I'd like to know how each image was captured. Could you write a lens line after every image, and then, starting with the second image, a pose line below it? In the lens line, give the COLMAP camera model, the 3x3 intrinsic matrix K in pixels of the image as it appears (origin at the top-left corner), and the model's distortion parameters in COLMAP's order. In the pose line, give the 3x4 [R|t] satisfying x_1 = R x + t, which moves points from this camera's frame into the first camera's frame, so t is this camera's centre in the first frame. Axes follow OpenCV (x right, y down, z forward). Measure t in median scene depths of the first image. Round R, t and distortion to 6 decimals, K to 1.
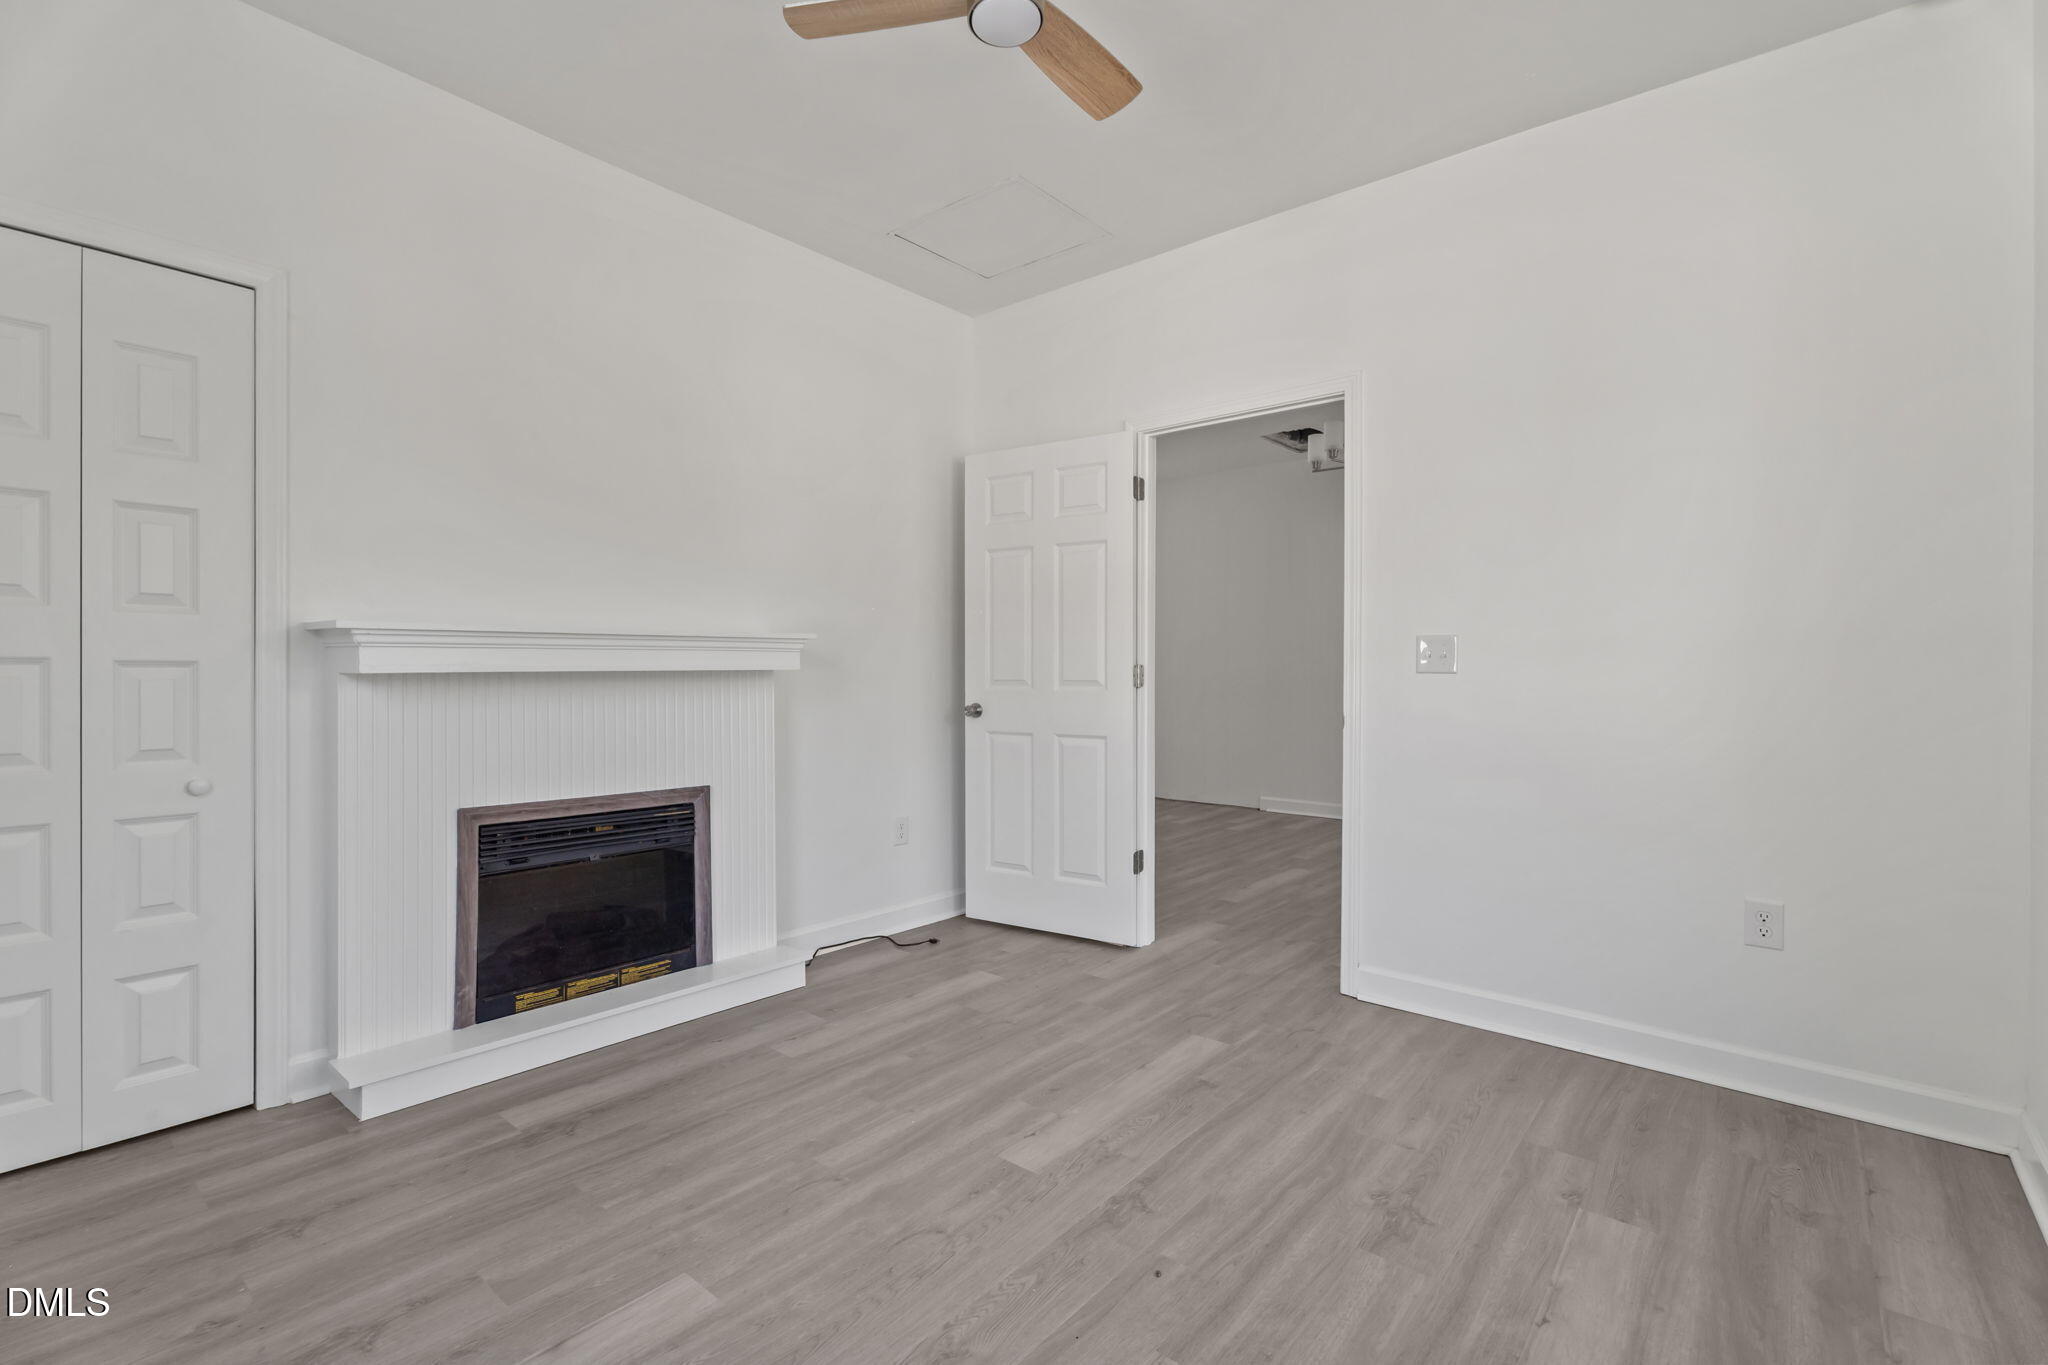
lens RADIAL K [[917.0, 0, 1033.9], [0, 917.0, 671.6], [0, 0, 1]] dist [-0.000951, 0.000099]
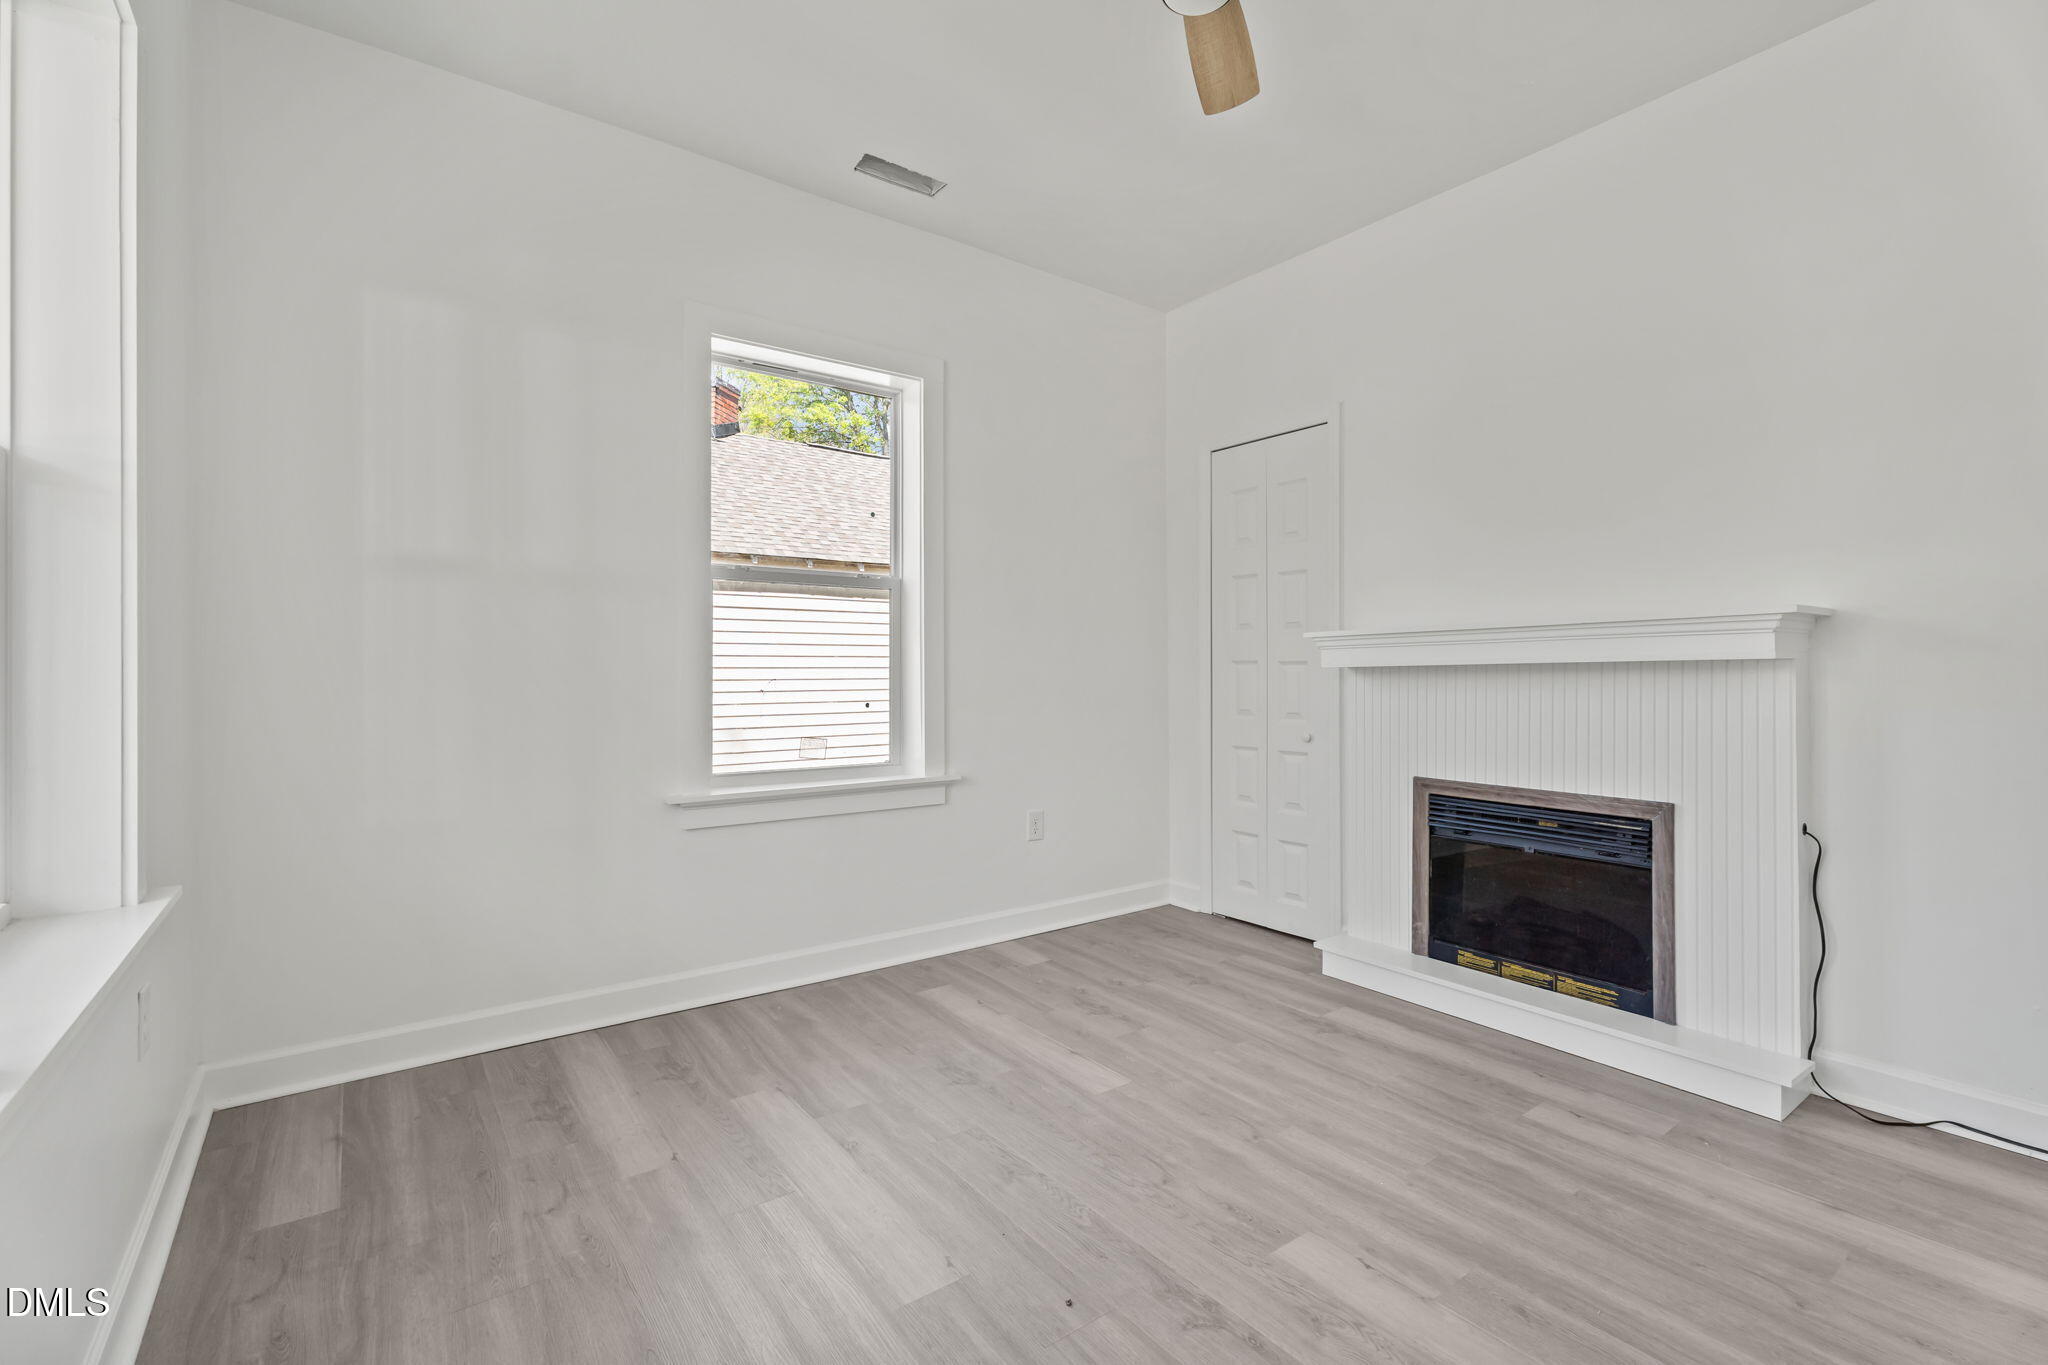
lens RADIAL K [[906.6, 0, 1014.1], [0, 906.6, 681.0], [0, 0, 1]] dist [0.000898, 0.000212]
pose [[-0.253952, 0.006795, -0.967193, 0.693321], [0.003386, 0.999975, 0.006136, 0.011642], [0.967211, -0.001716, -0.253969, 0.788335]]
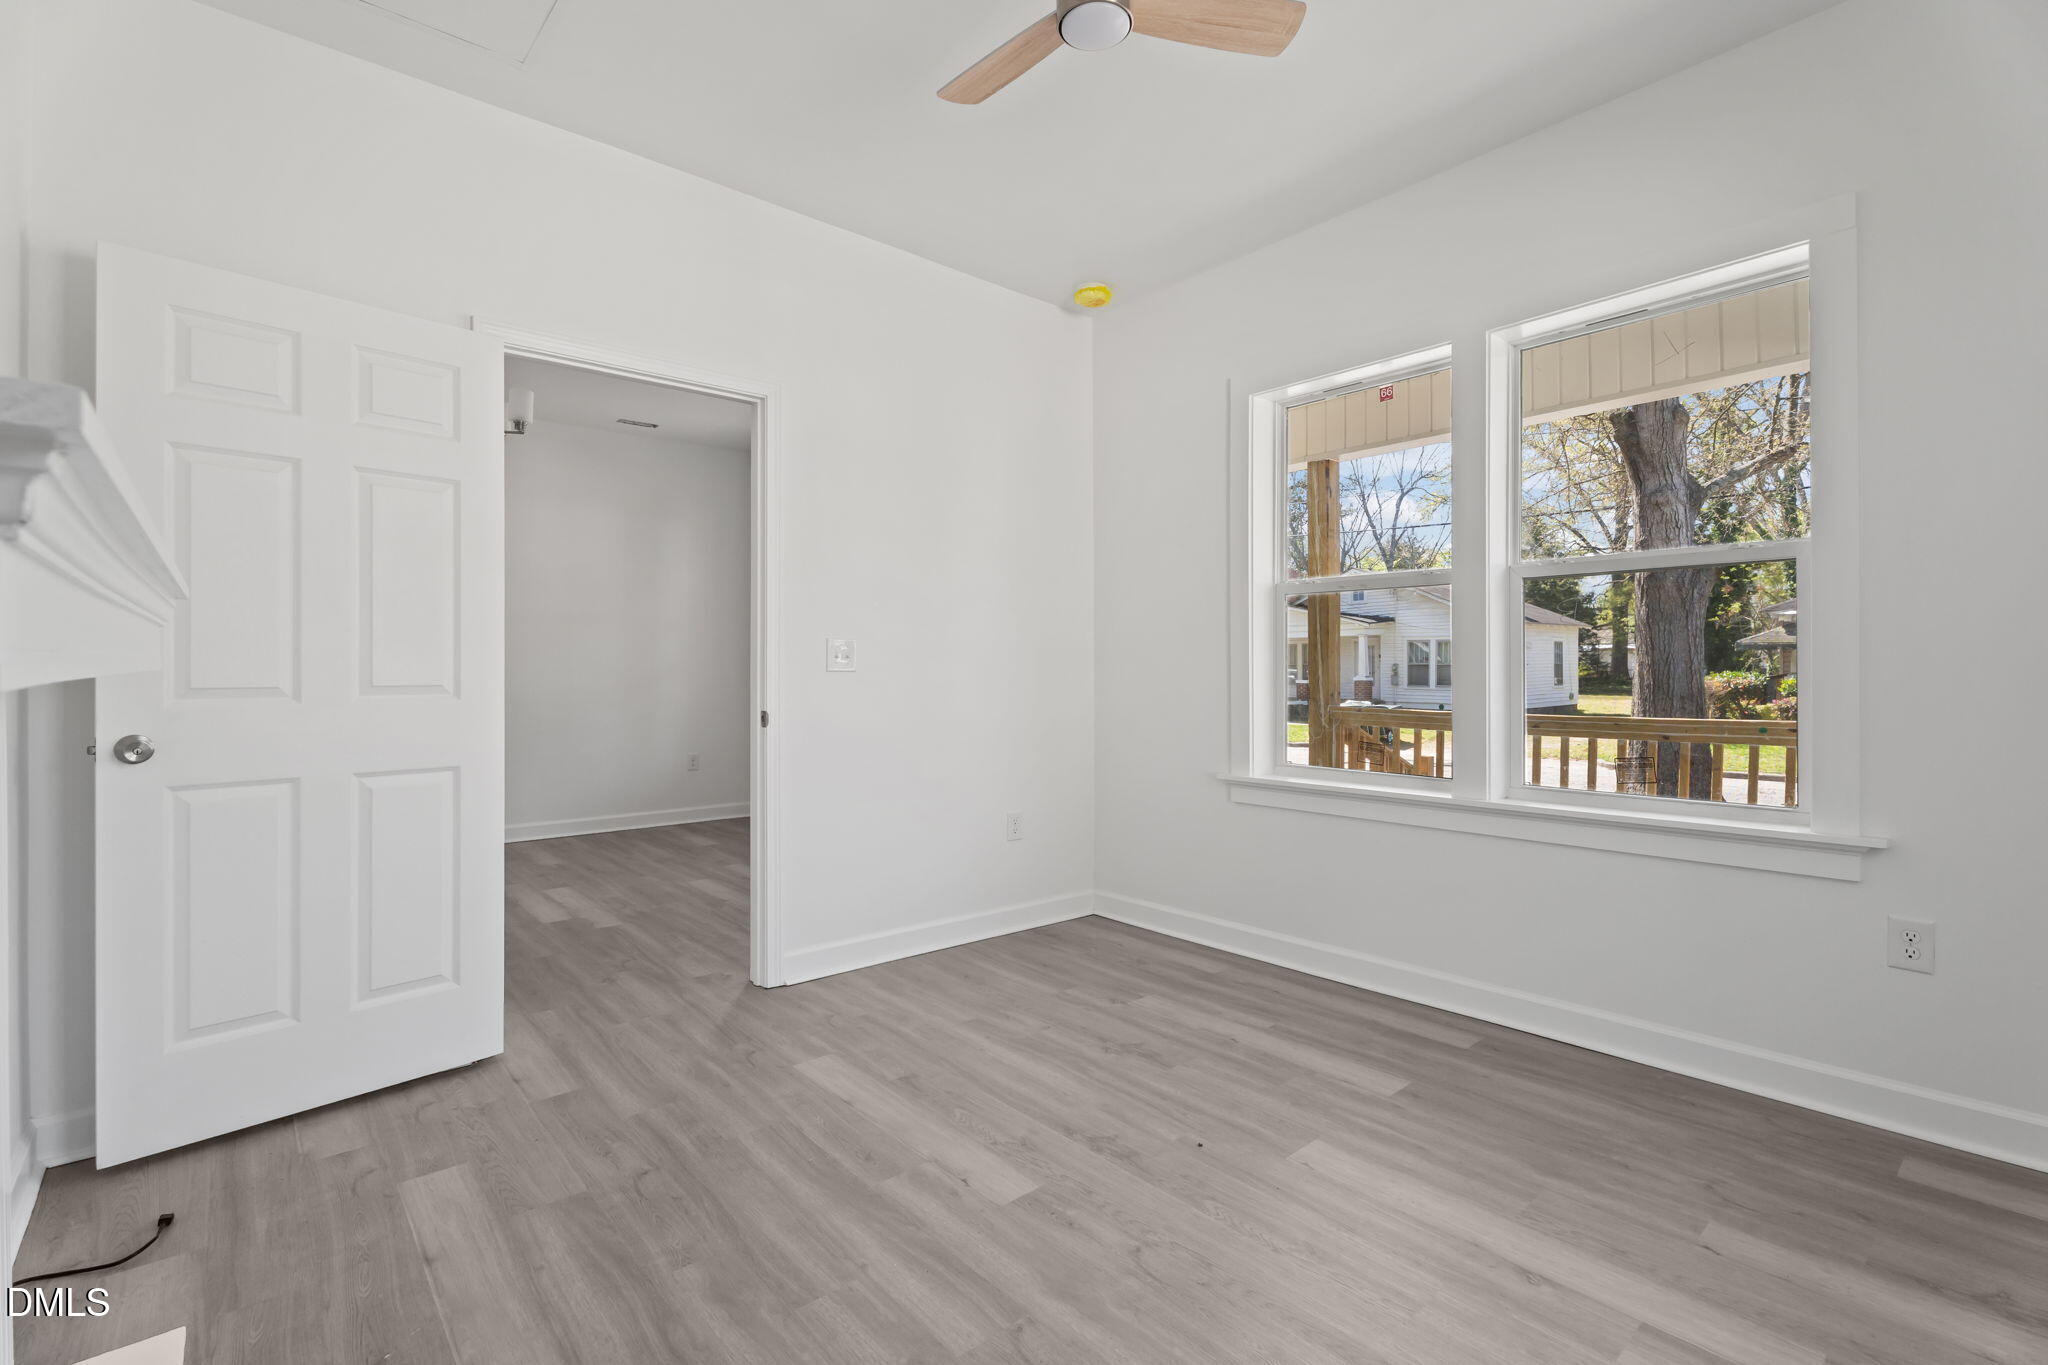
lens RADIAL K [[917.0, 0, 1033.9], [0, 917.0, 671.6], [0, 0, 1]] dist [-0.000951, 0.000099]
pose [[0.158999, -0.002333, 0.987276, -0.766354], [0.002338, 0.999995, 0.001986, 0.000686], [-0.987276, 0.001993, 0.159003, 0.683491]]
